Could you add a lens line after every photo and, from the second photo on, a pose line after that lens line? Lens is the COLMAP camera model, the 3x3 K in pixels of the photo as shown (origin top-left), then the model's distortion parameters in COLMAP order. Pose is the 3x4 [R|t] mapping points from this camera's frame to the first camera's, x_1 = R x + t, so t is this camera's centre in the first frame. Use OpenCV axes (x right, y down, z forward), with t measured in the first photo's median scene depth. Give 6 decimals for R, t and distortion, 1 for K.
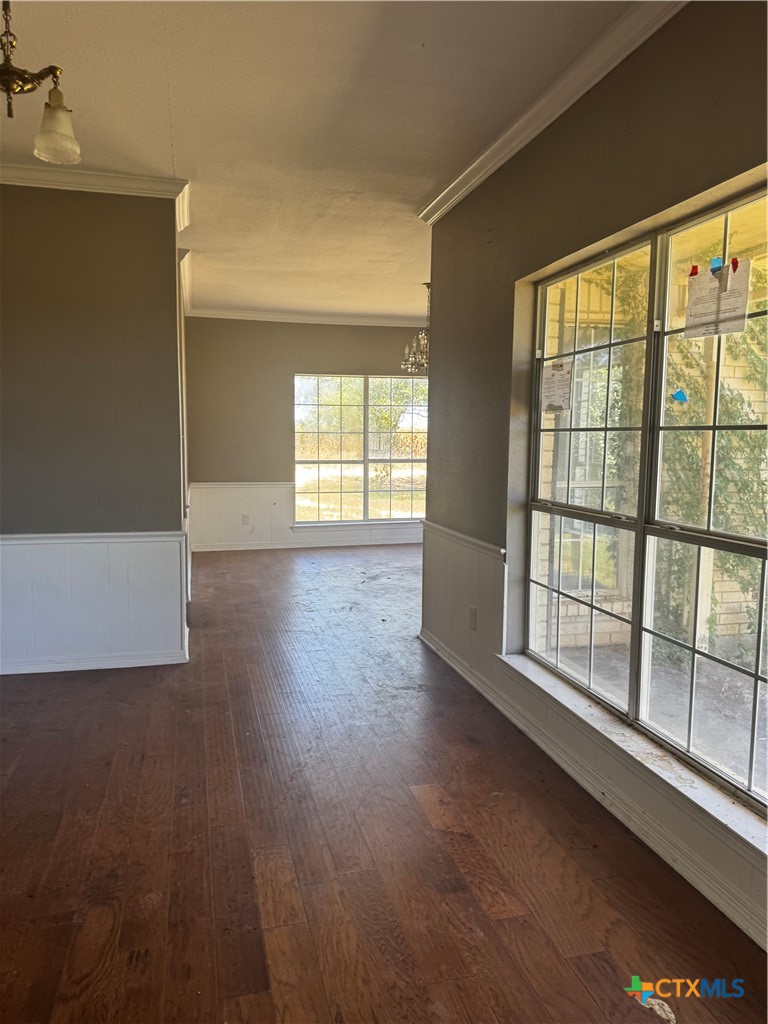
lens RADIAL K [[735.9, 0, 384.0], [0, 735.9, 512.0], [0, 0, 1]] dist [-0.006963, 0.001670]
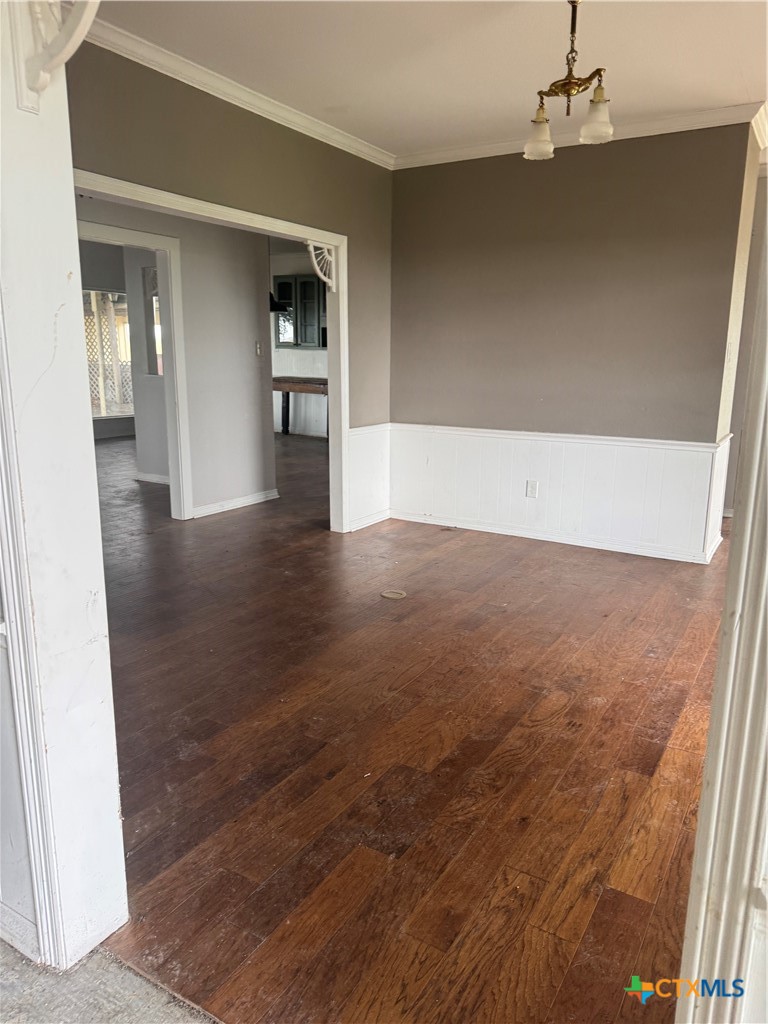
lens RADIAL K [[723.1, 0, 384.0], [0, 723.1, 512.0], [0, 0, 1]] dist [0.008657, 0.003853]
pose [[0.696959, 0.161577, -0.698671, 0.274691], [-0.084085, 0.985978, 0.144142, 0.022921], [0.712164, -0.041713, 0.700773, -0.196266]]
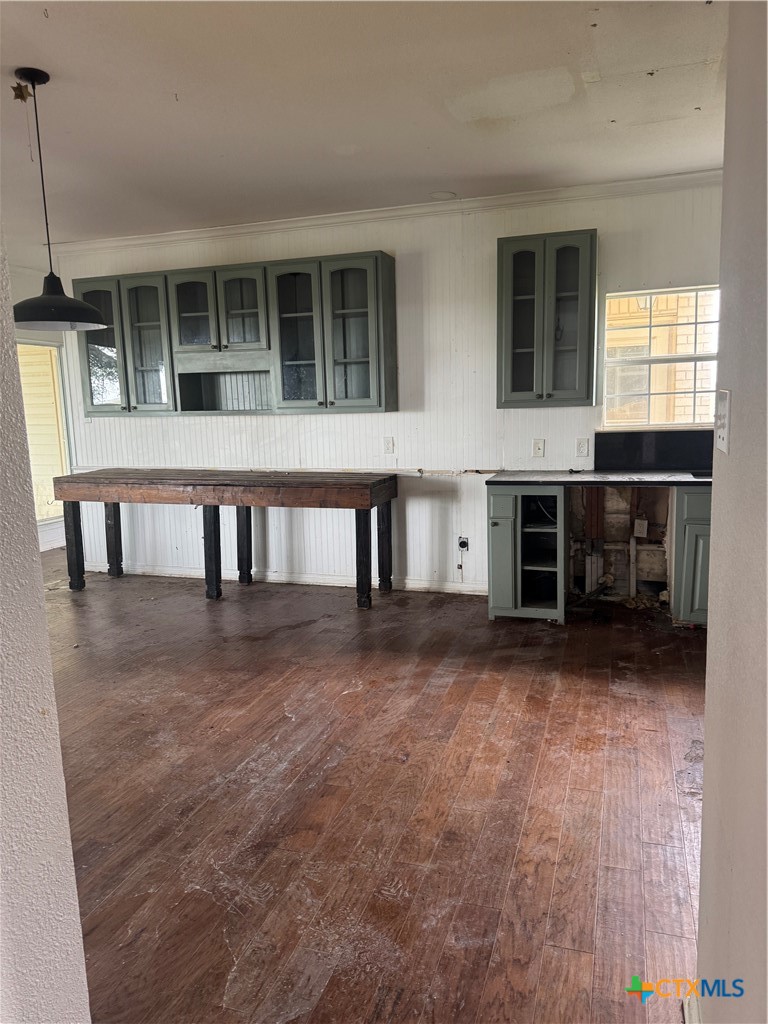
lens RADIAL K [[723.1, 0, 384.0], [0, 723.1, 512.0], [0, 0, 1]] dist [0.008657, 0.003853]
pose [[0.843720, 0.049253, -0.534520, -0.315347], [-0.024276, 0.998264, 0.053666, -0.026216], [0.536235, -0.032303, 0.843451, 0.237509]]
